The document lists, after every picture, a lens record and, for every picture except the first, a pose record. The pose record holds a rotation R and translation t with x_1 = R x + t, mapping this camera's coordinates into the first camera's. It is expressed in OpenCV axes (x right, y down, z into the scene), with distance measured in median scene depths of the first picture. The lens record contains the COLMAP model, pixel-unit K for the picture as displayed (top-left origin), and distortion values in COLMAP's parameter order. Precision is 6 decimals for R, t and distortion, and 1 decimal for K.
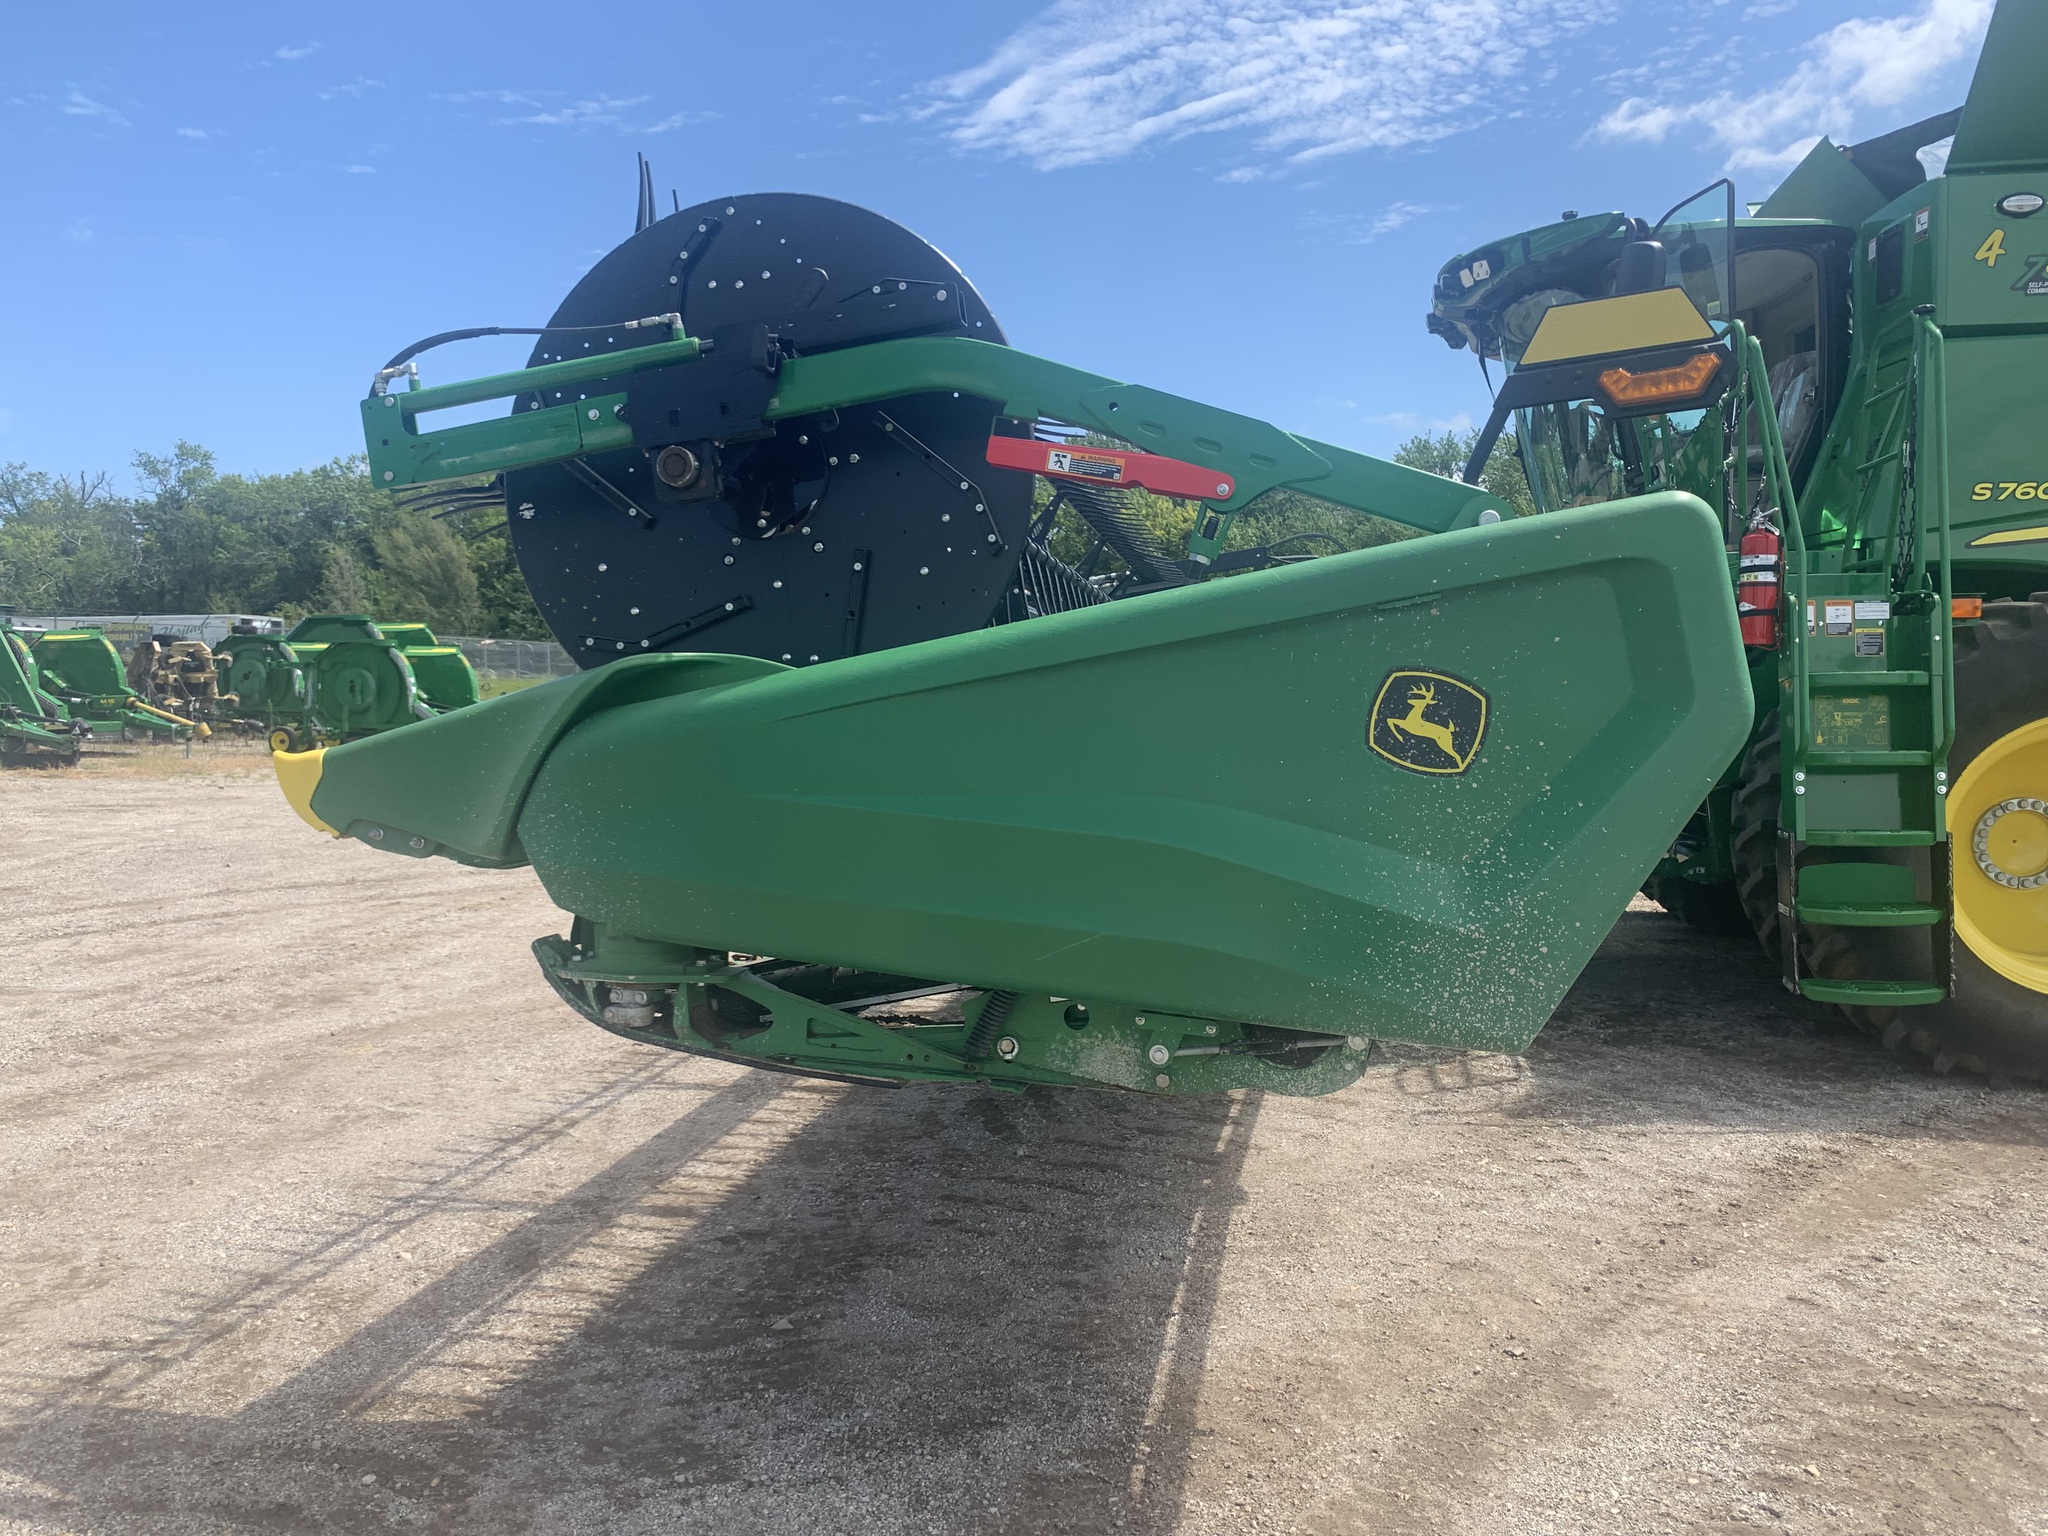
lens RADIAL K [[1563.0, 0, 1019.6], [0, 1563.0, 783.7], [0, 0, 1]] dist [0.006625, -0.003949]
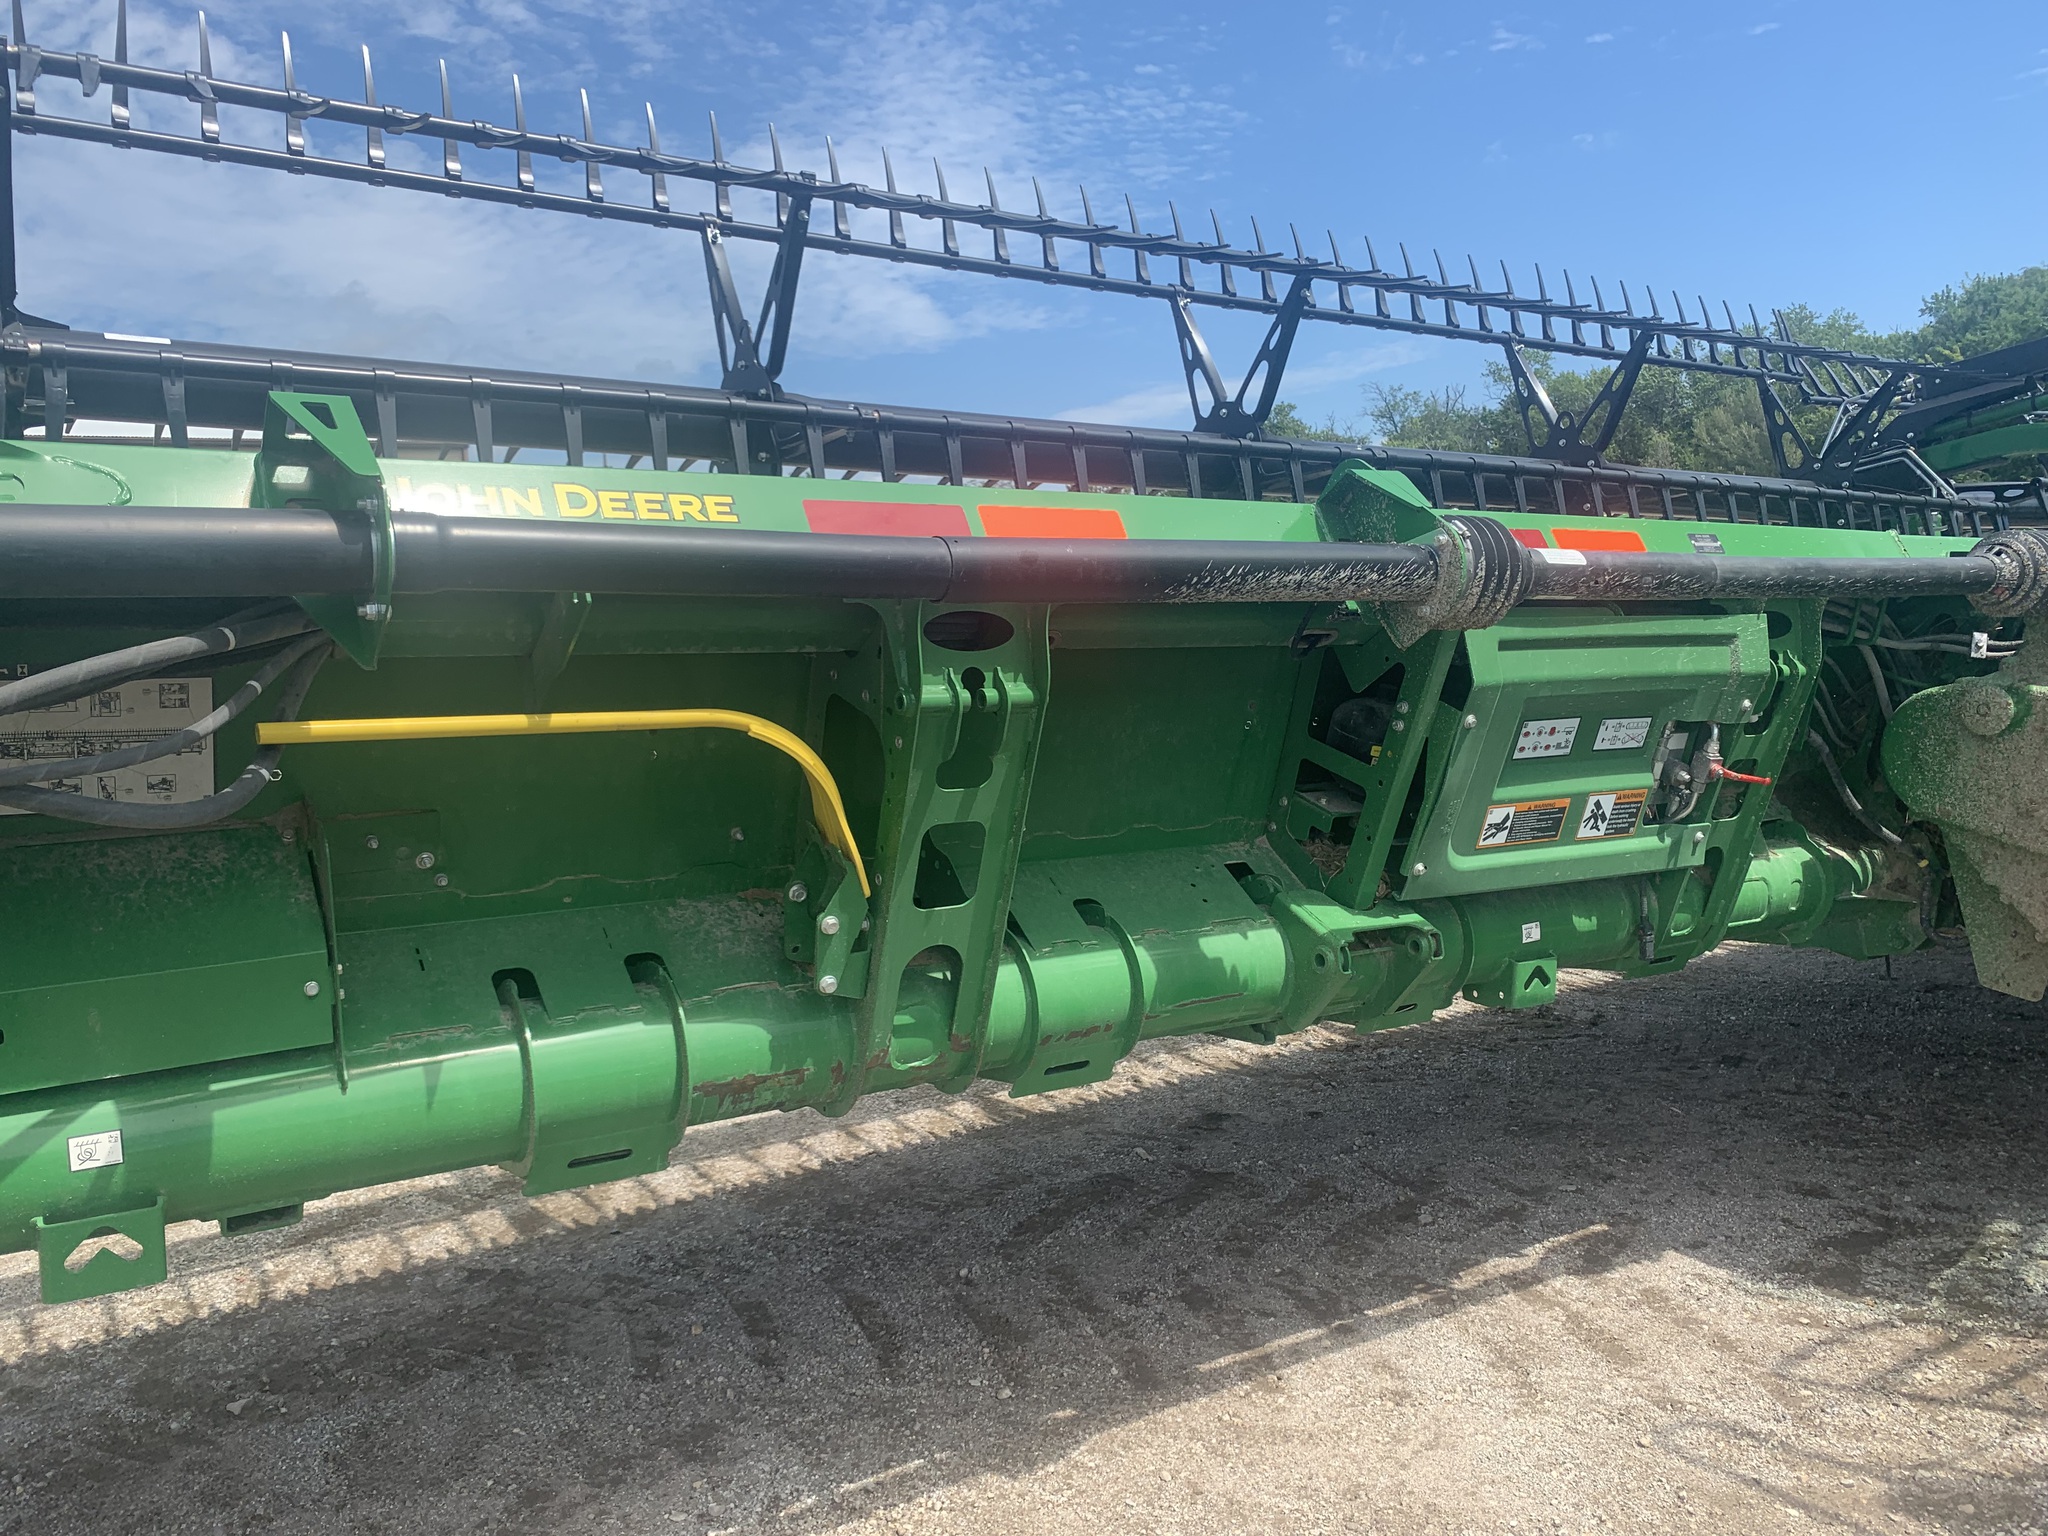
lens RADIAL K [[1564.8, 0, 1021.1], [0, 1564.8, 789.7], [0, 0, 1]] dist [0.002135, -0.003368]
pose [[0.679118, 0.072610, -0.730429, 0.721948], [-0.018431, 0.996468, 0.081920, -0.045917], [0.733798, -0.042171, 0.678058, 0.799693]]
